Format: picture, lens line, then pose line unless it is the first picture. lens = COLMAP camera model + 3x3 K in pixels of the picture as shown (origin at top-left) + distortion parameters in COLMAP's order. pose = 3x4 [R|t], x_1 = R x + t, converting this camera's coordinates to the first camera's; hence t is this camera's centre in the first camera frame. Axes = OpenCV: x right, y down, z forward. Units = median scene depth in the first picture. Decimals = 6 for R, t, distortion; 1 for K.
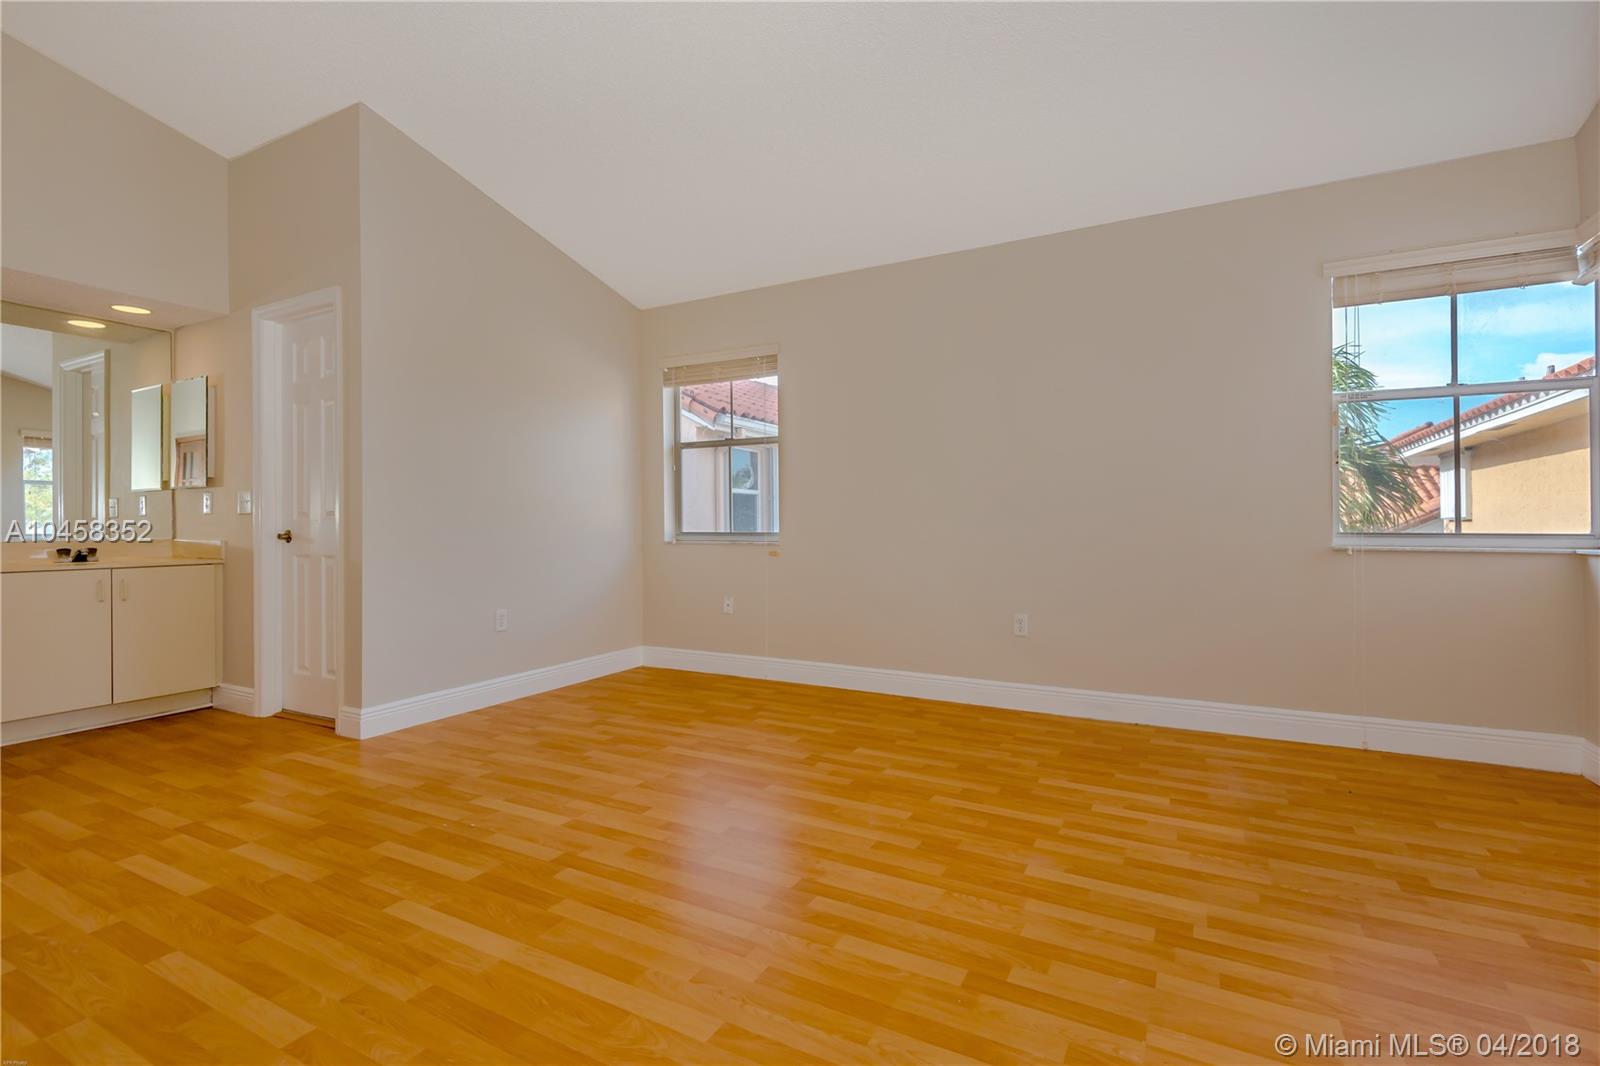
lens RADIAL K [[733.8, 0, 802.2], [0, 733.8, 534.1], [0, 0, 1]] dist [0.016606, -0.004316]
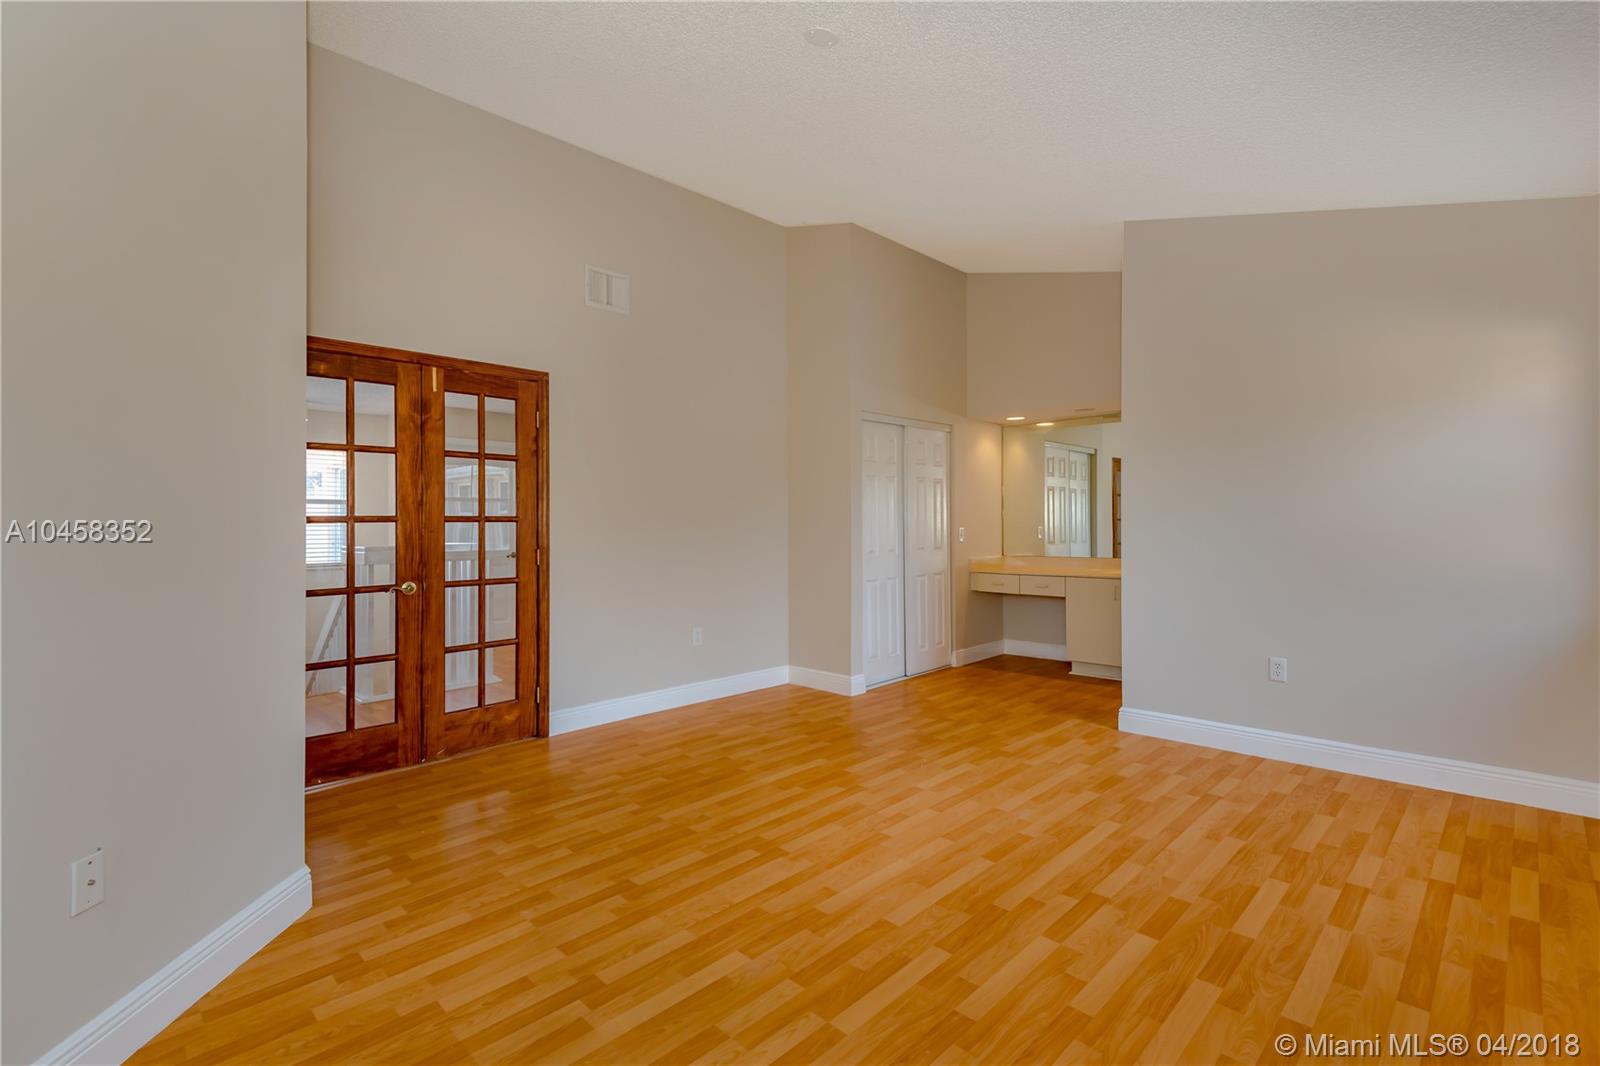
lens RADIAL K [[733.8, 0, 798.7], [0, 733.8, 525.4], [0, 0, 1]] dist [0.016606, -0.004316]
pose [[-0.277577, 0.011682, -0.960632, 1.232103], [-0.004721, 0.999897, 0.013524, -0.137917], [0.960692, 0.008289, -0.277493, 1.343890]]
